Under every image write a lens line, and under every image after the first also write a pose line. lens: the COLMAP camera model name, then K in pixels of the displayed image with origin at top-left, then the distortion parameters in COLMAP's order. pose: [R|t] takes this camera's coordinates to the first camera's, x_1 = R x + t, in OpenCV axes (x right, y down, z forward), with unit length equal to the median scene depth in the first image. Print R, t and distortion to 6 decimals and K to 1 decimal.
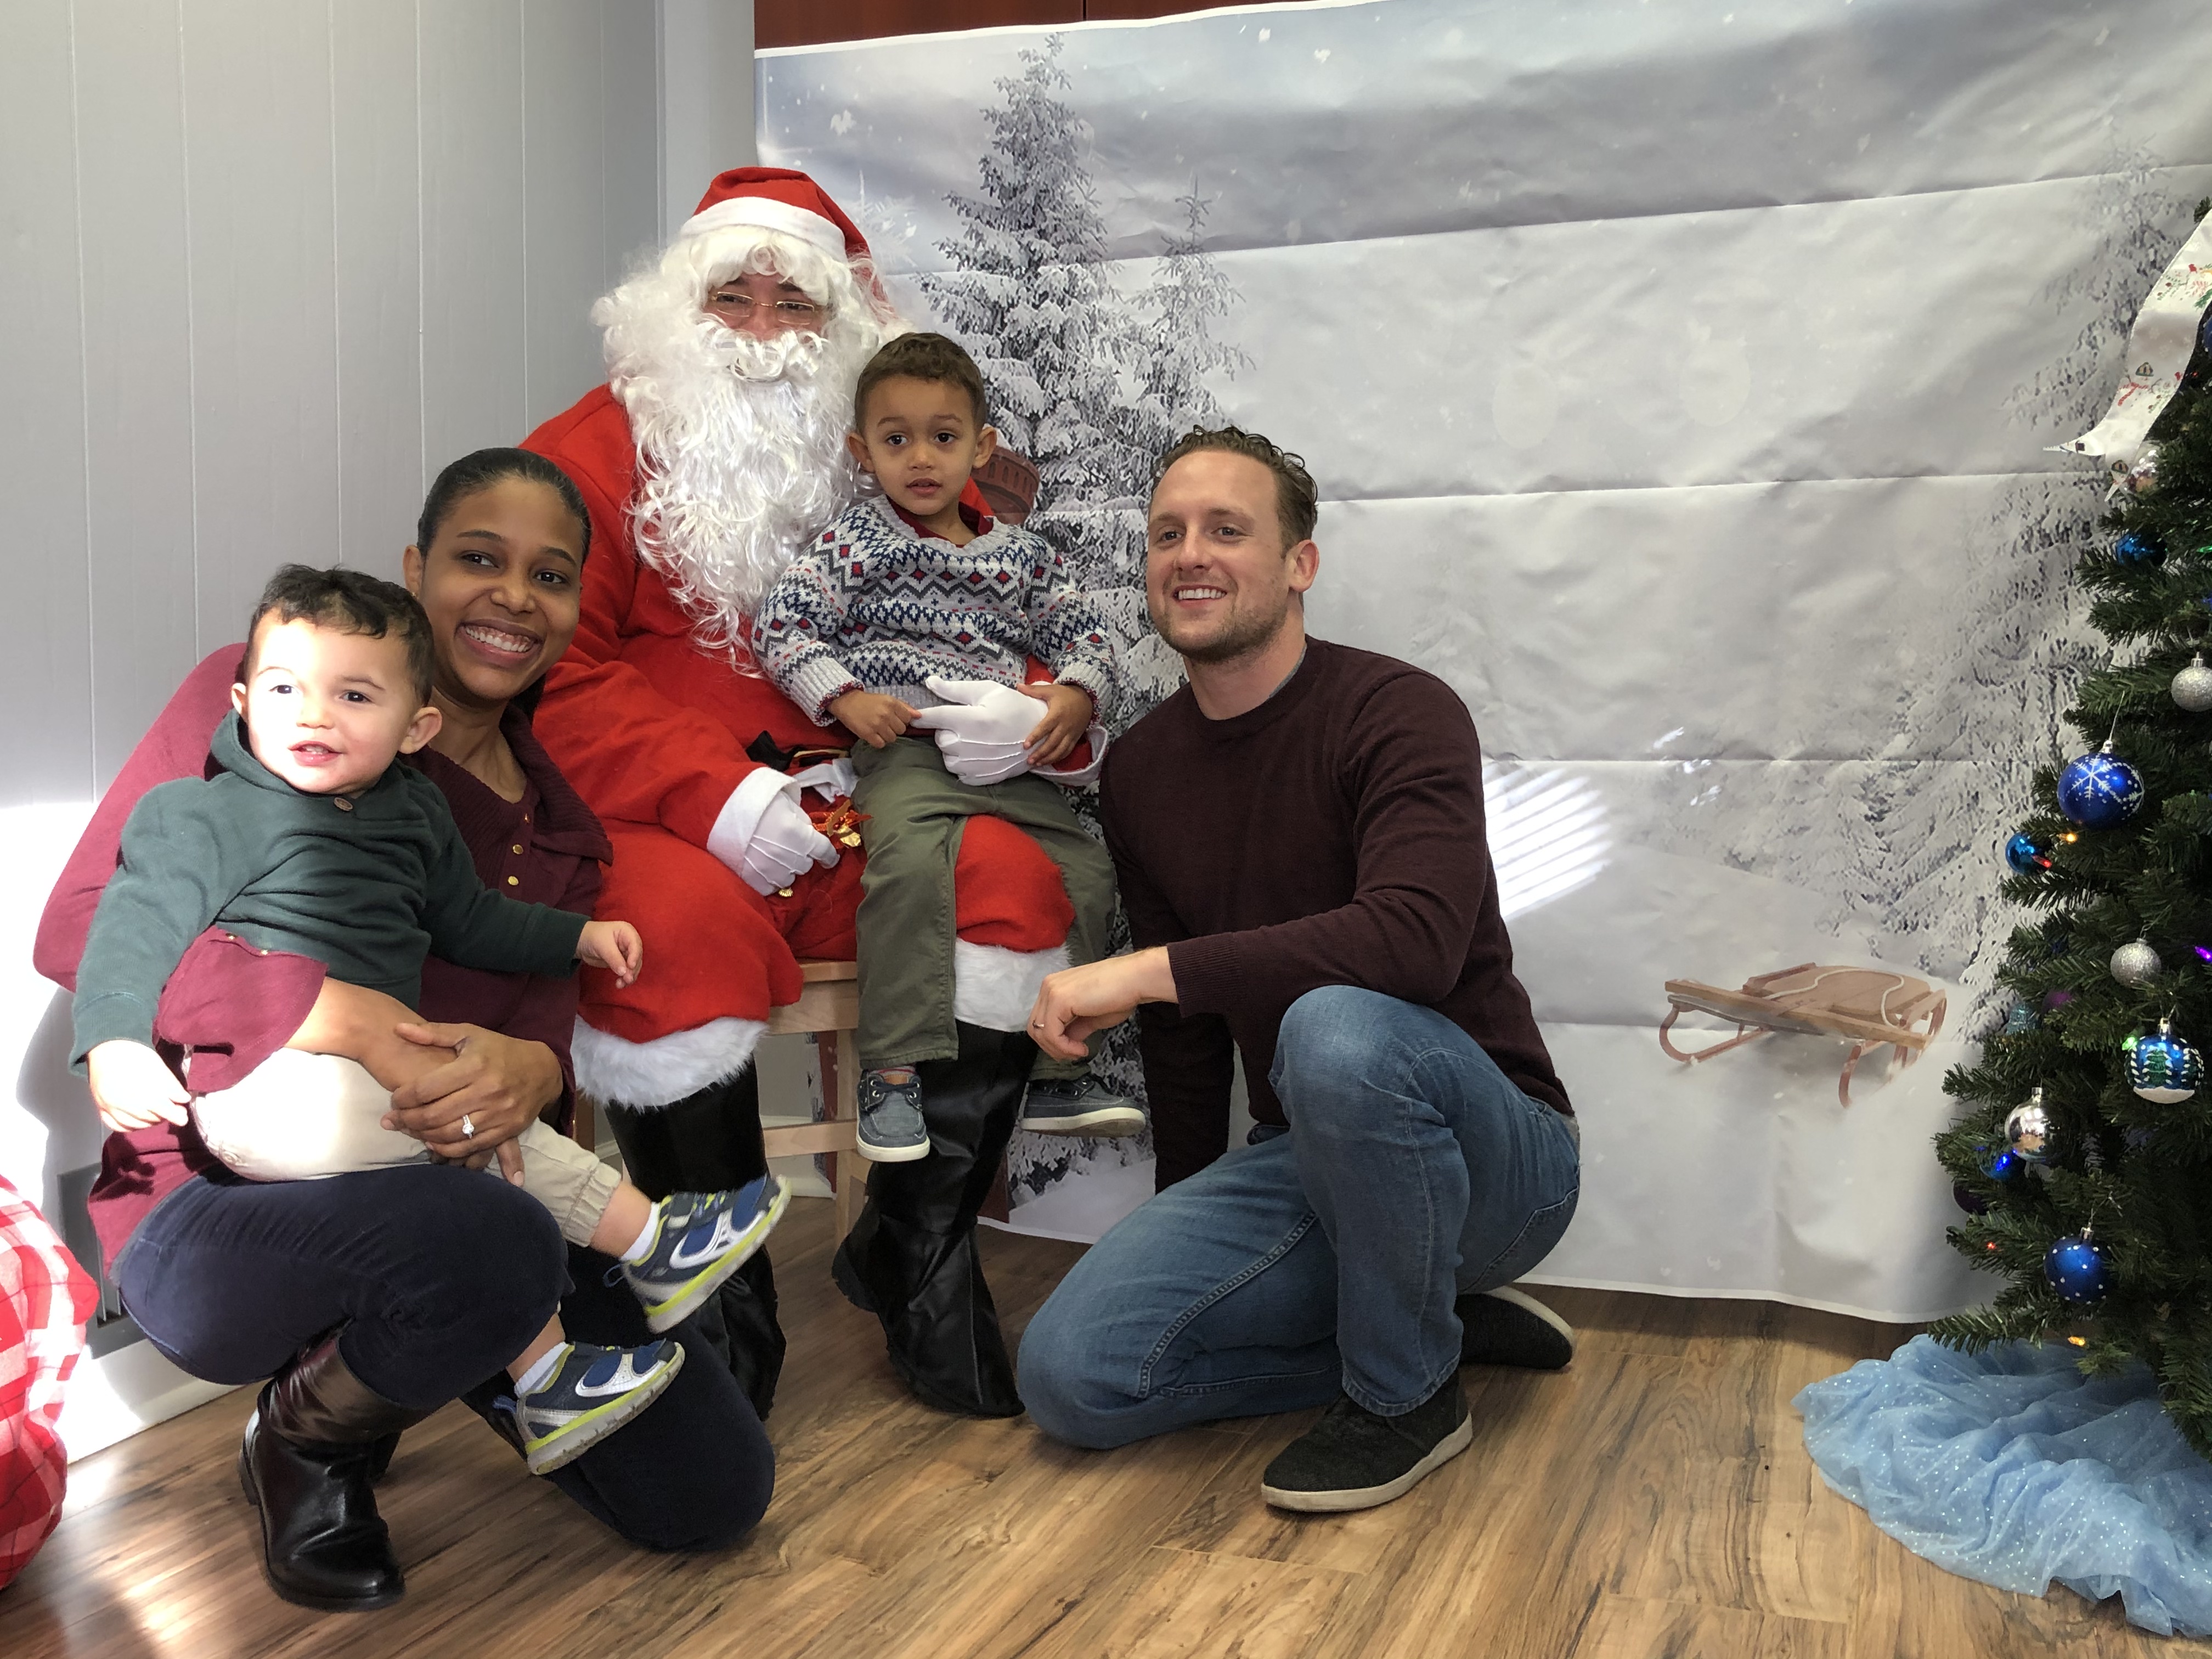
lens RADIAL K [[2128.5, 0, 1113.3], [0, 2128.5, 809.5], [0, 0, 1]] dist [0.008125, 0.000000]
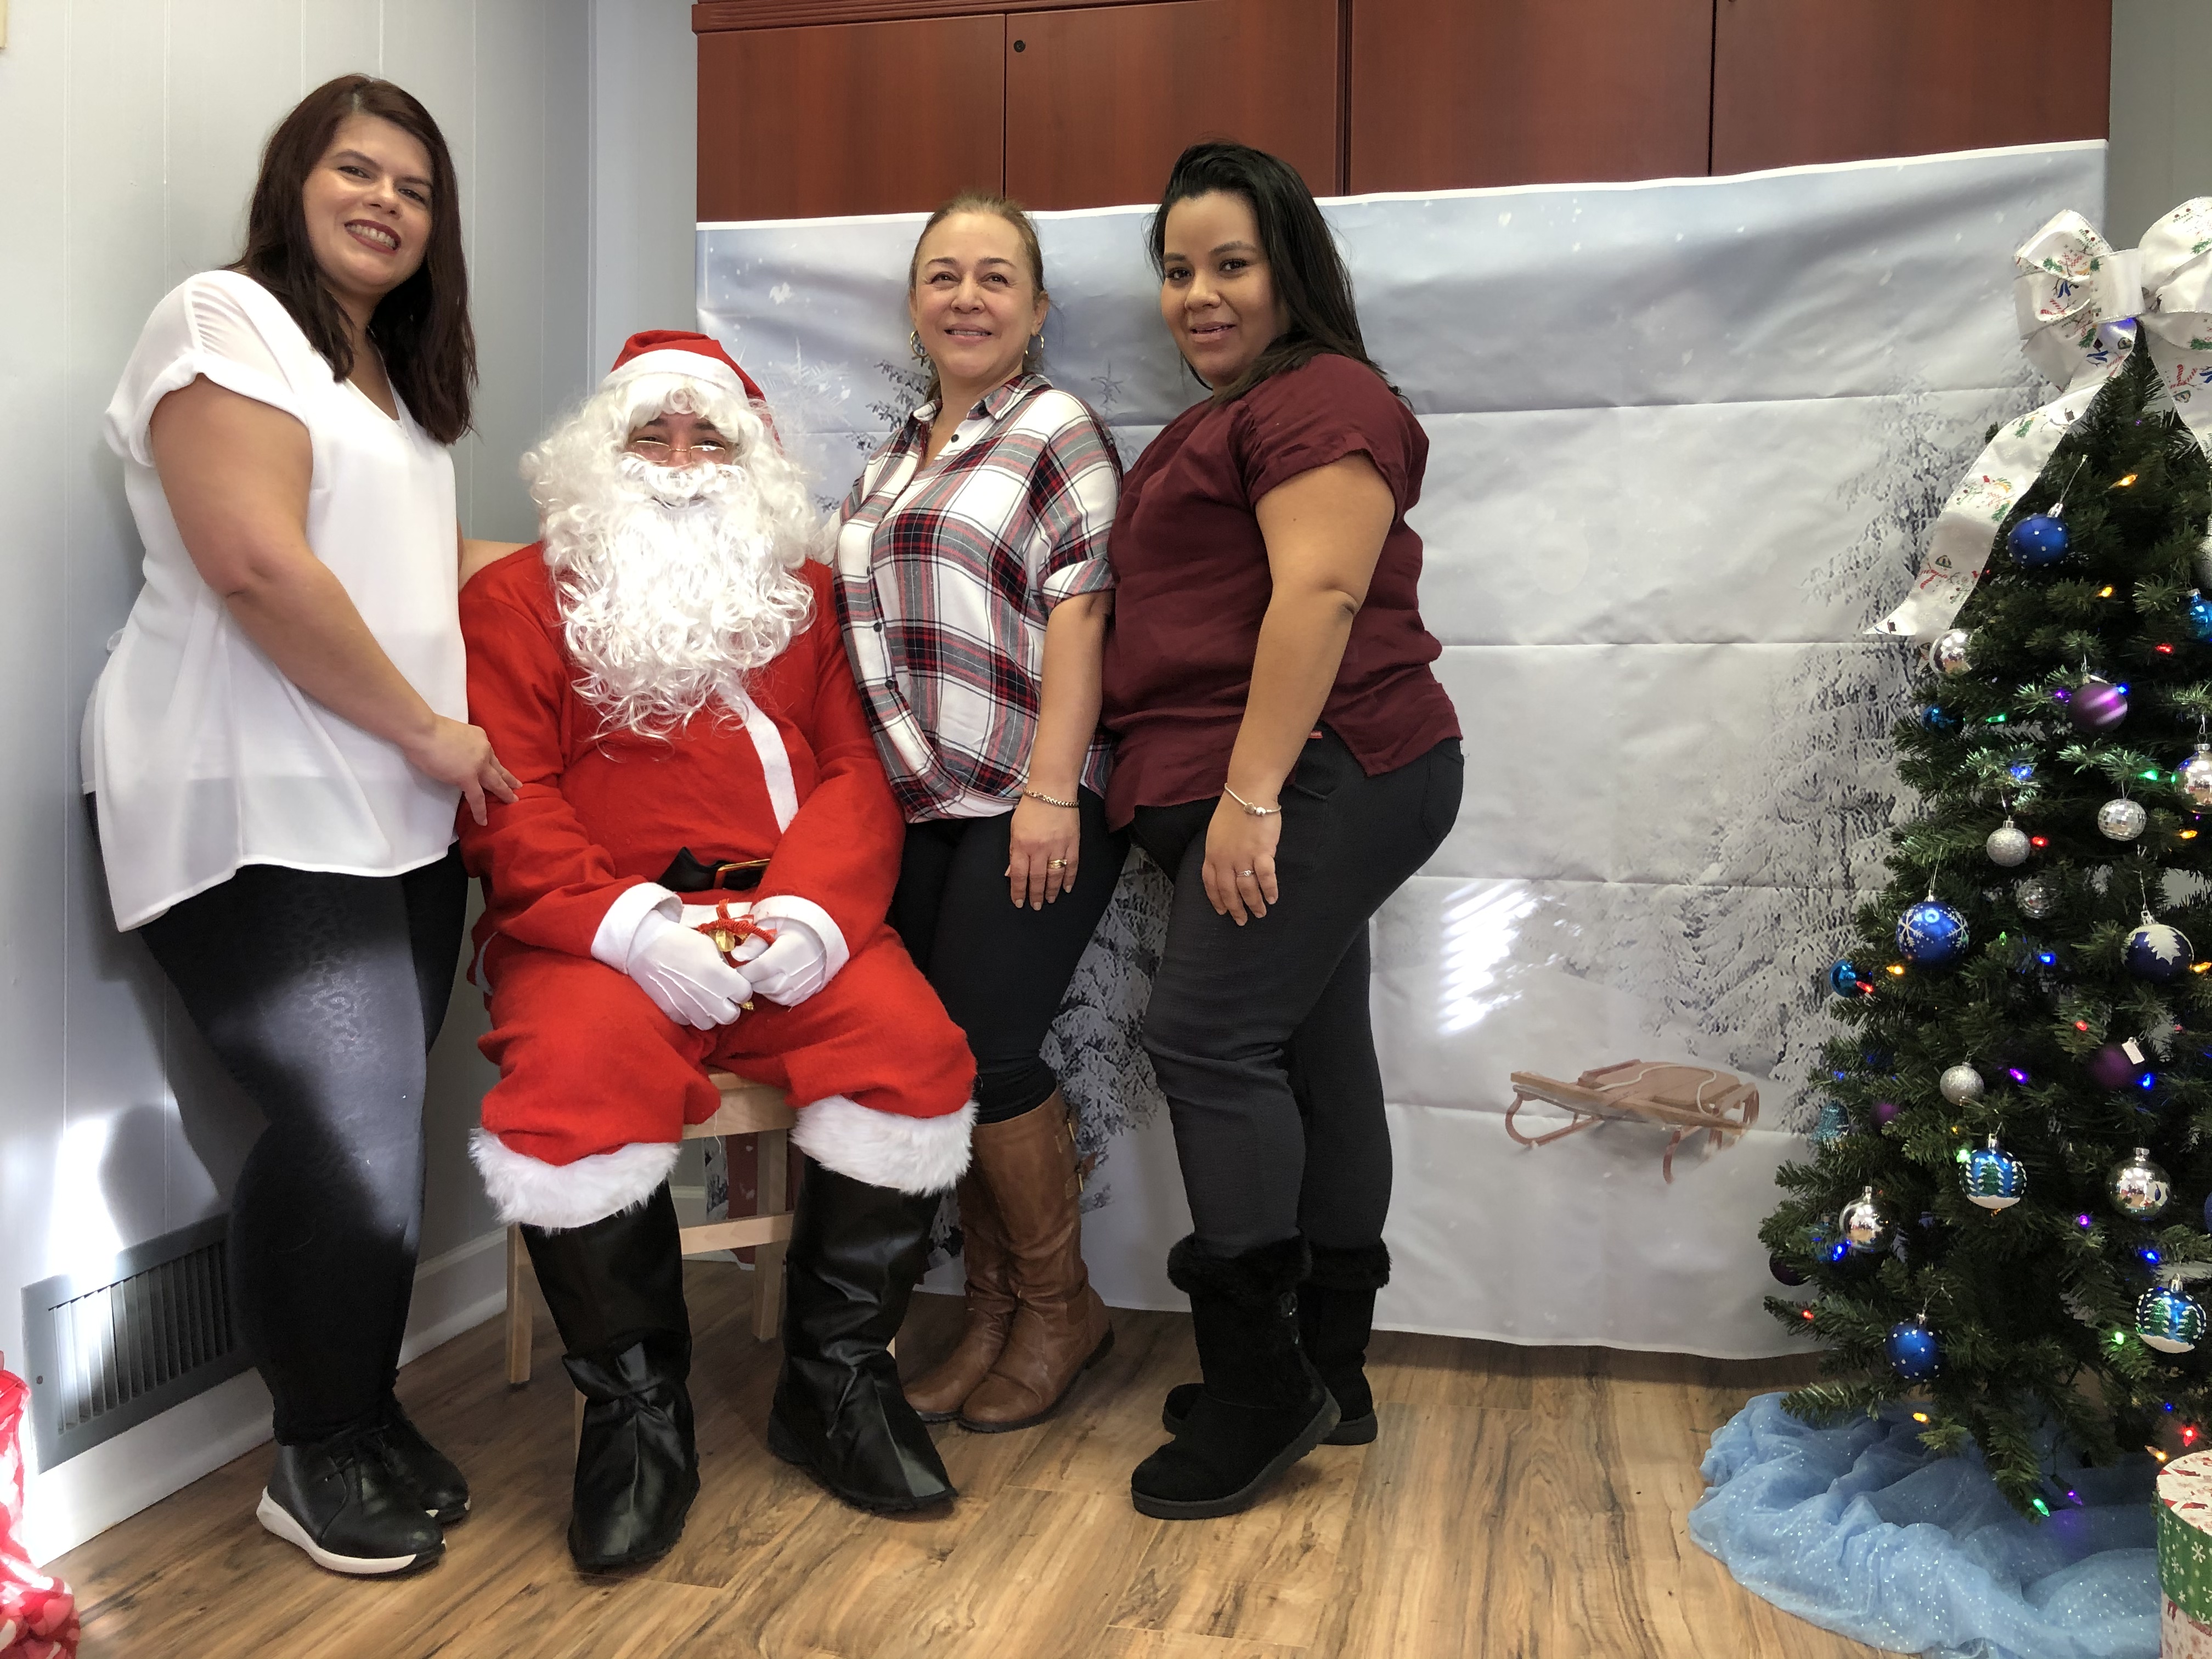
lens RADIAL K [[1826.3, 0, 1102.5], [0, 1826.3, 795.0], [0, 0, 1]] dist [0.007390, 0.005886]
pose [[0.992726, 0.012774, 0.119713, -0.082125], [-0.009097, 0.999472, -0.031208, -0.038761], [-0.120048, 0.029892, 0.992318, 0.051855]]
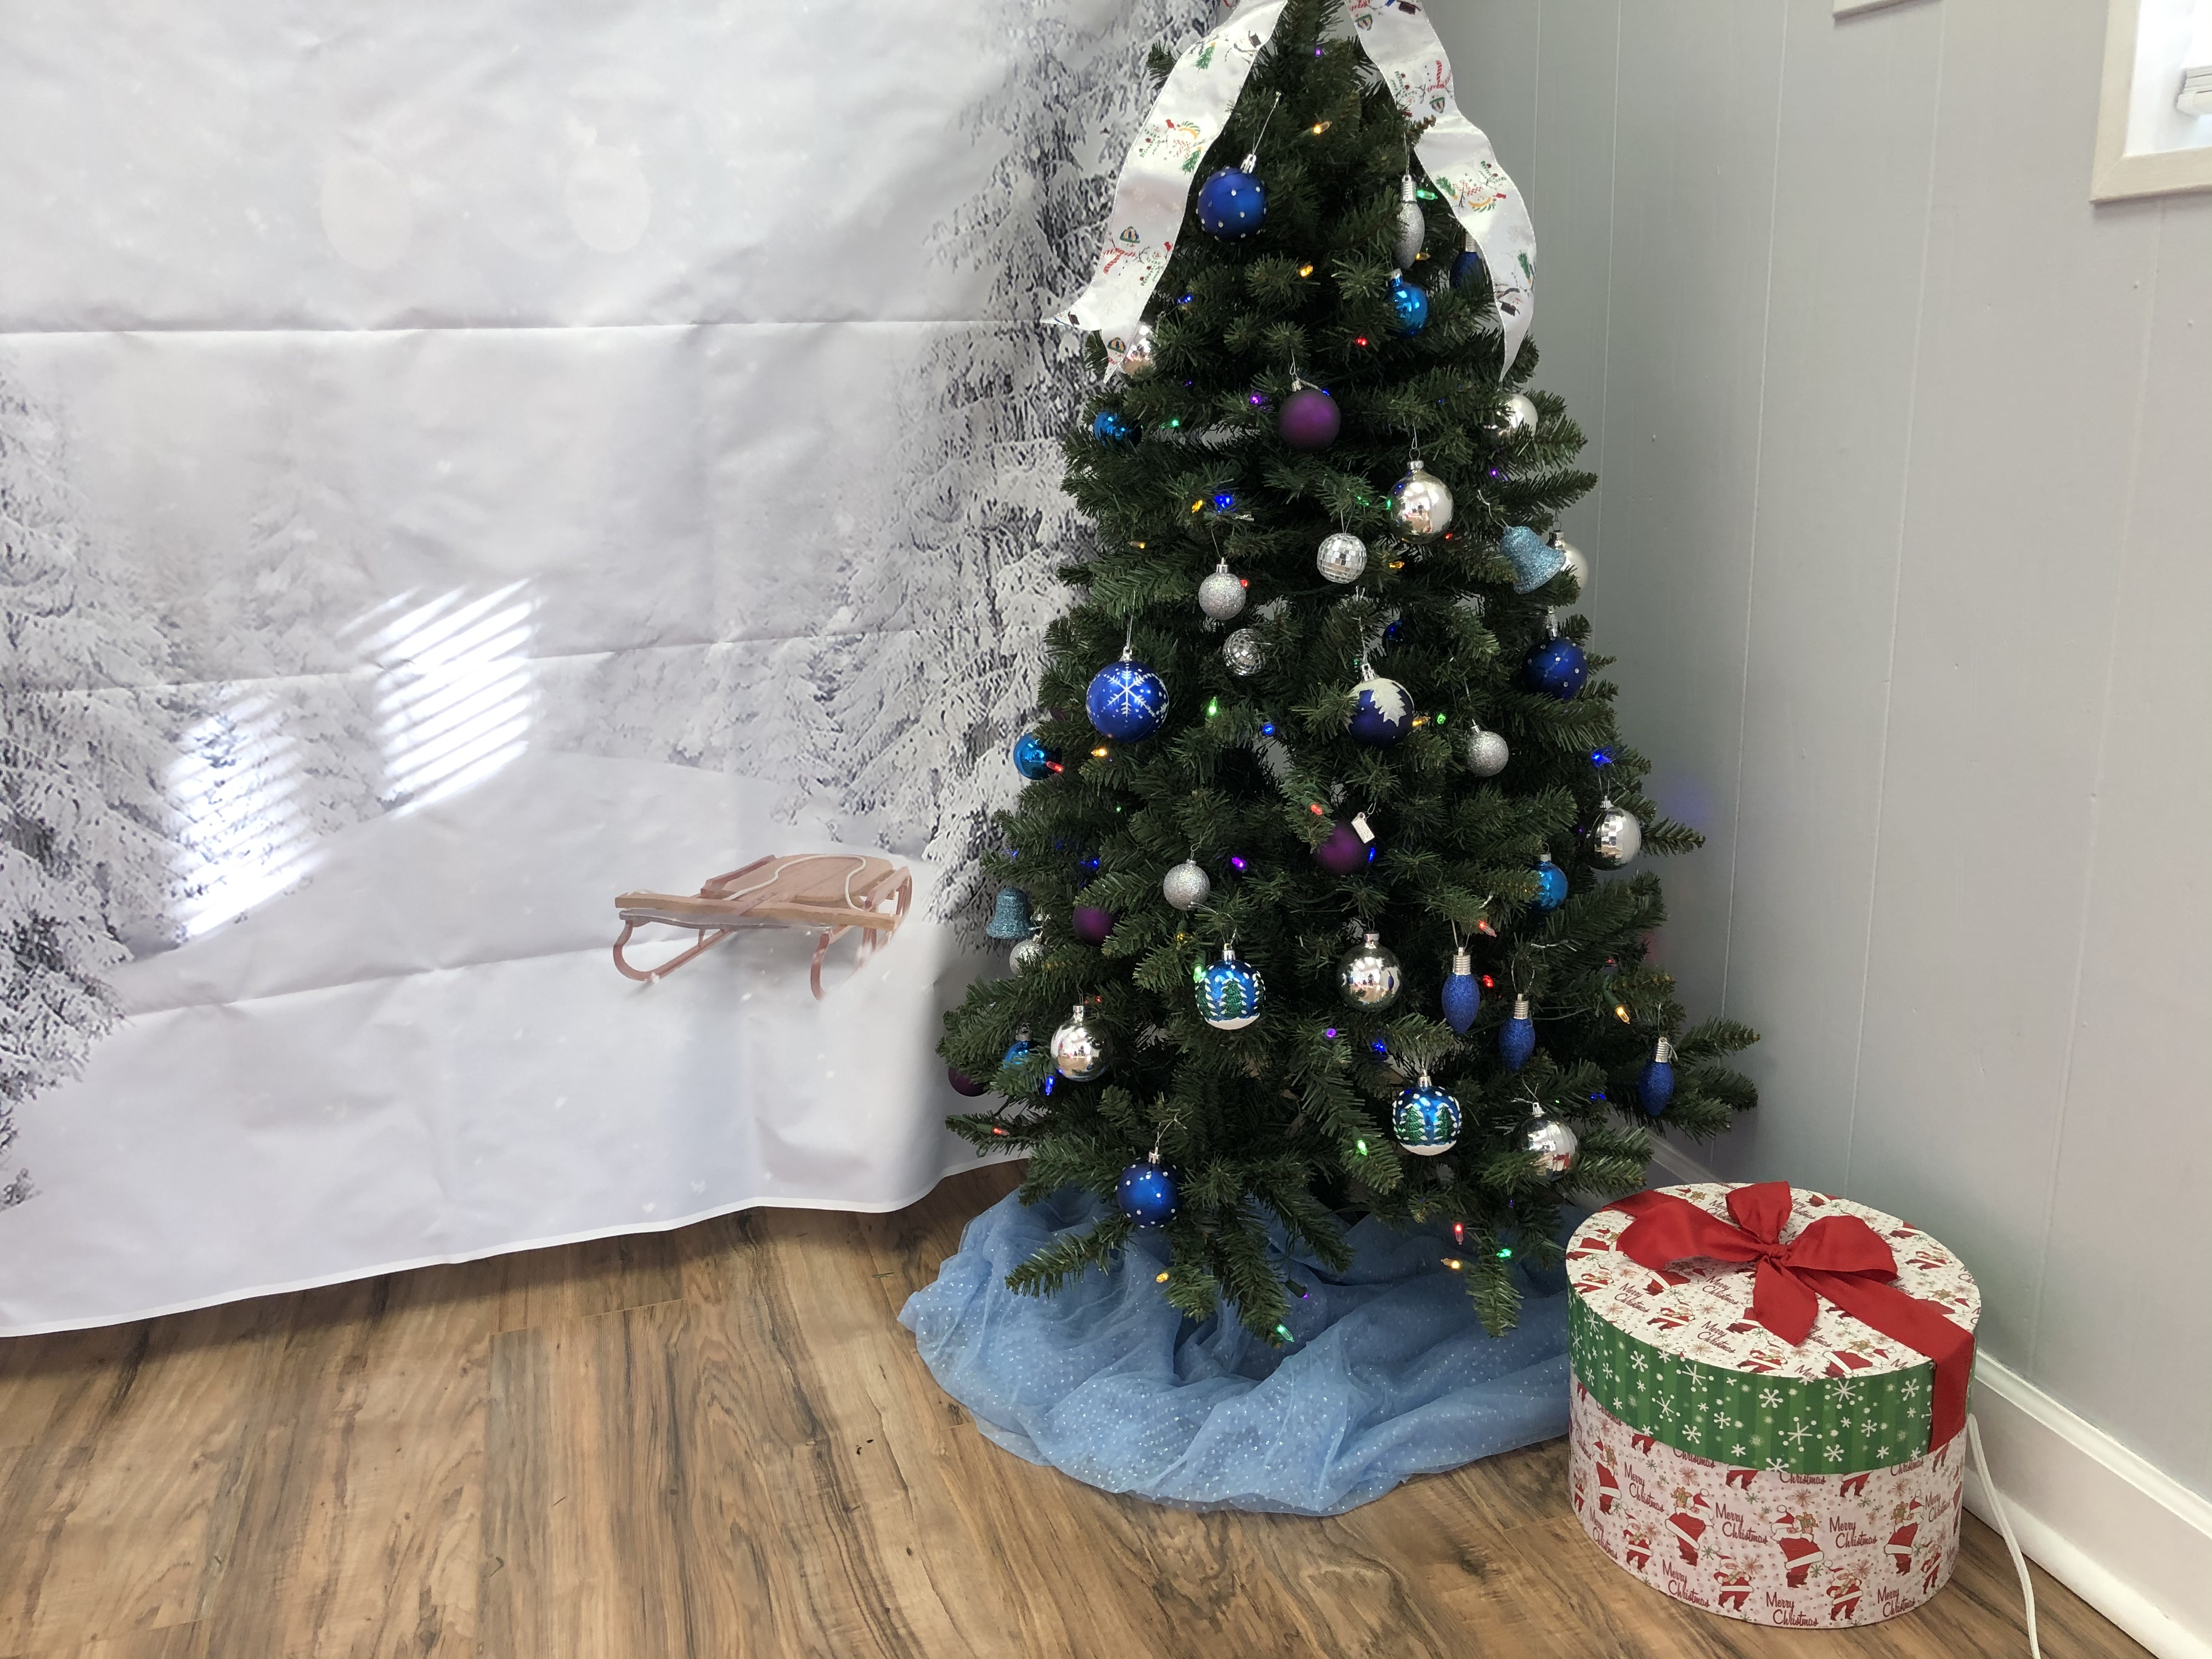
lens RADIAL K [[1826.3, 0, 1129.4], [0, 1826.3, 814.9], [0, 0, 1]] dist [0.007390, 0.005886]
pose [[0.785027, -0.156077, 0.599477, -0.024734], [0.049164, 0.980384, 0.190866, -0.093078], [-0.617508, -0.120363, 0.777301, 0.296965]]
